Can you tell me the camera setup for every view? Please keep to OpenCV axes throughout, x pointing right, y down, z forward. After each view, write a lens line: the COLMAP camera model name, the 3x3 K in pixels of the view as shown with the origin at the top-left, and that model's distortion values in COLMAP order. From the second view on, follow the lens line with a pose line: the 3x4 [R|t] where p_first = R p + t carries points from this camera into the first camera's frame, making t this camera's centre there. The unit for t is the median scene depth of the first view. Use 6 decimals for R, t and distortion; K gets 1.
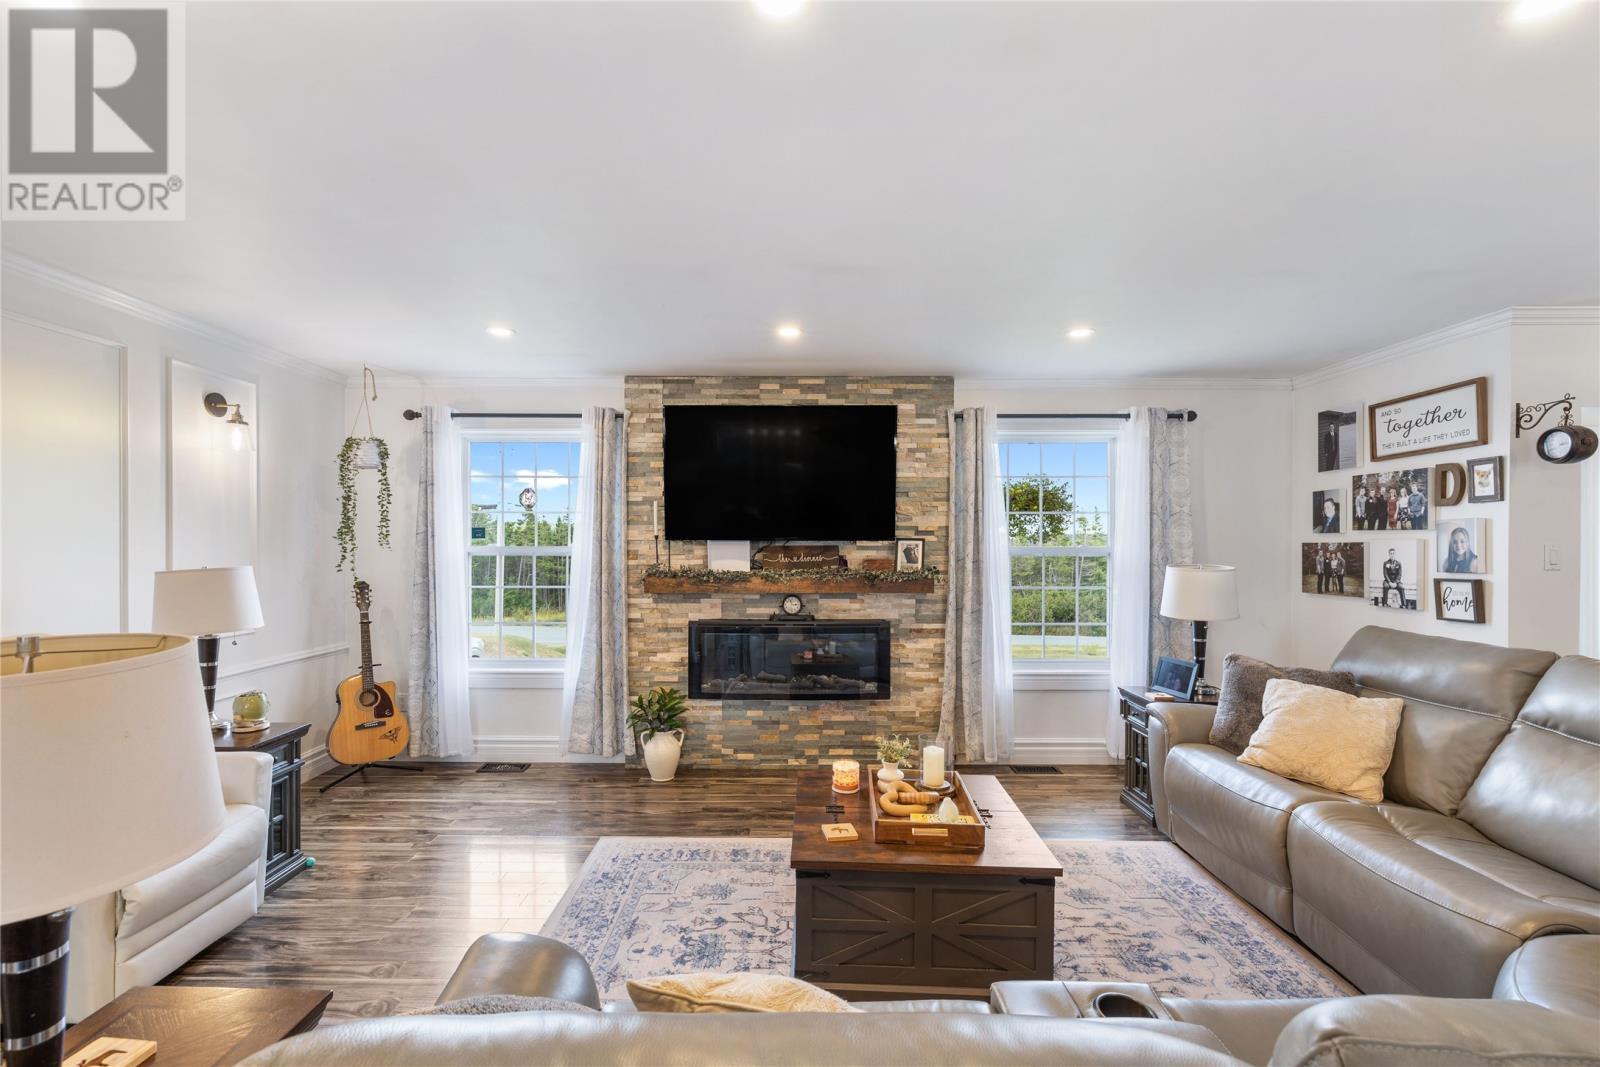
lens RADIAL K [[673.3, 0, 704.7], [0, 673.3, 542.8], [0, 0, 1]] dist [-0.001456, 0.001588]
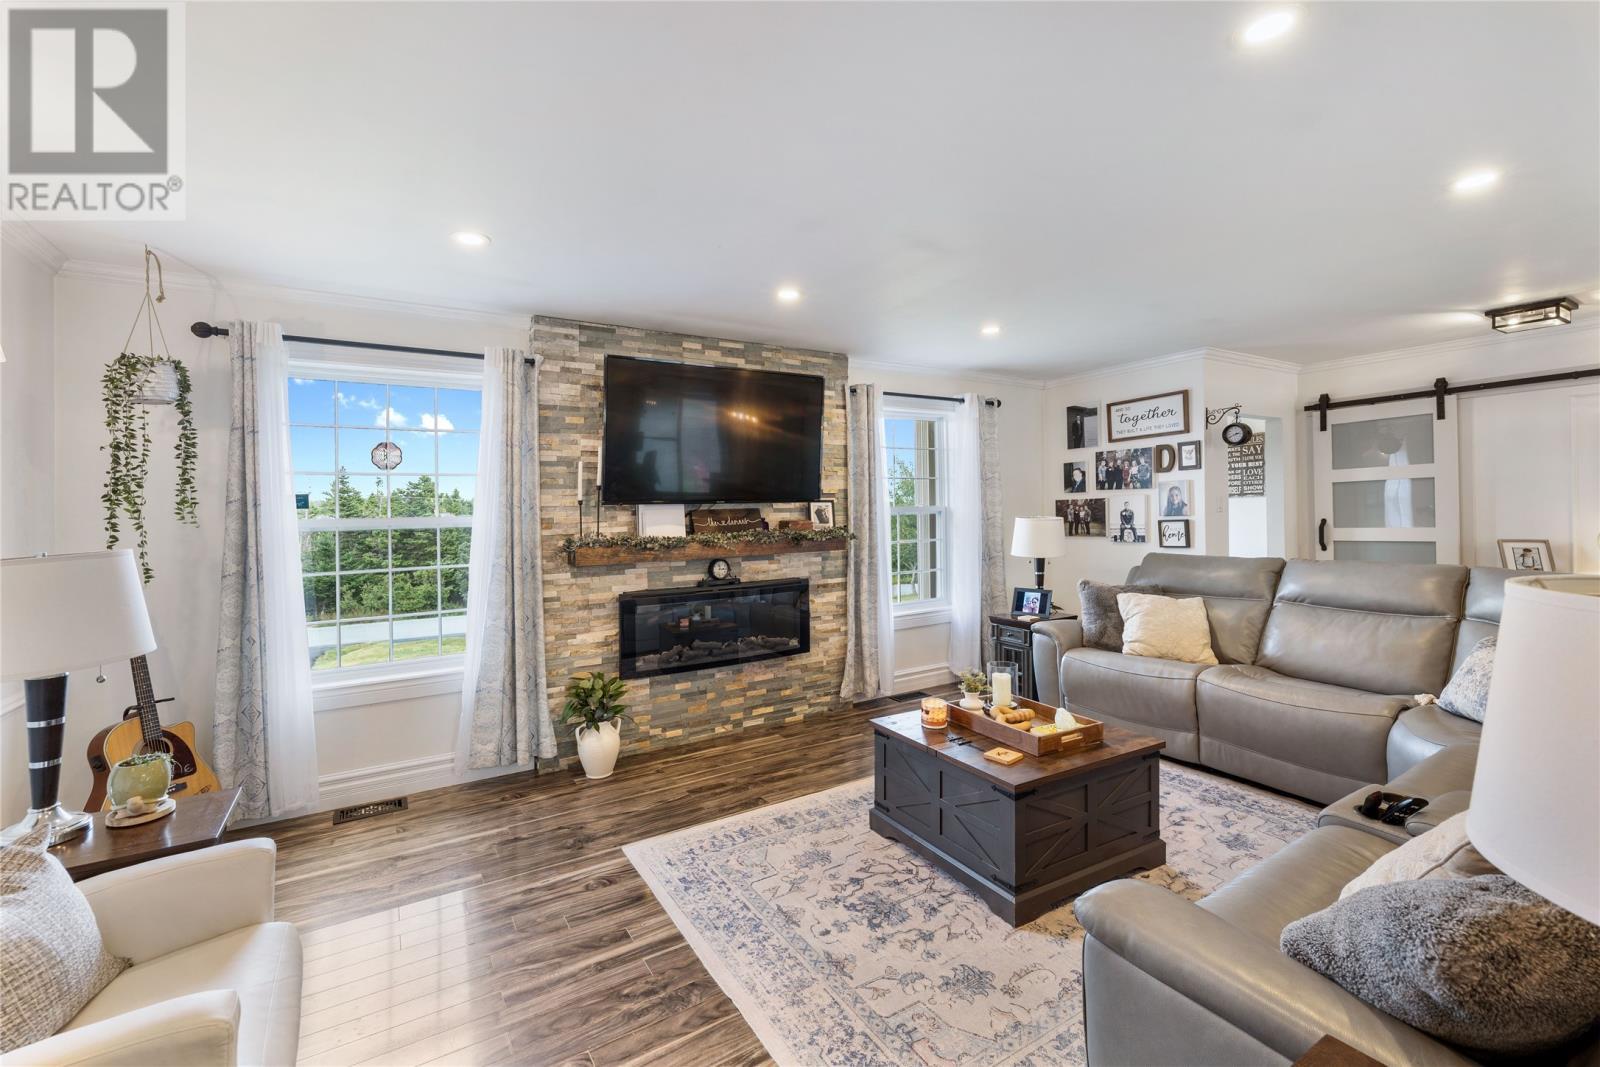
lens RADIAL K [[673.3, 0, 797.4], [0, 673.3, 505.1], [0, 0, 1]] dist [-0.001456, 0.001588]
pose [[0.850676, -0.015698, 0.525456, -0.294046], [0.023129, 0.999704, -0.007578, 0.008371], [-0.525181, 0.018600, 0.850787, 0.101754]]
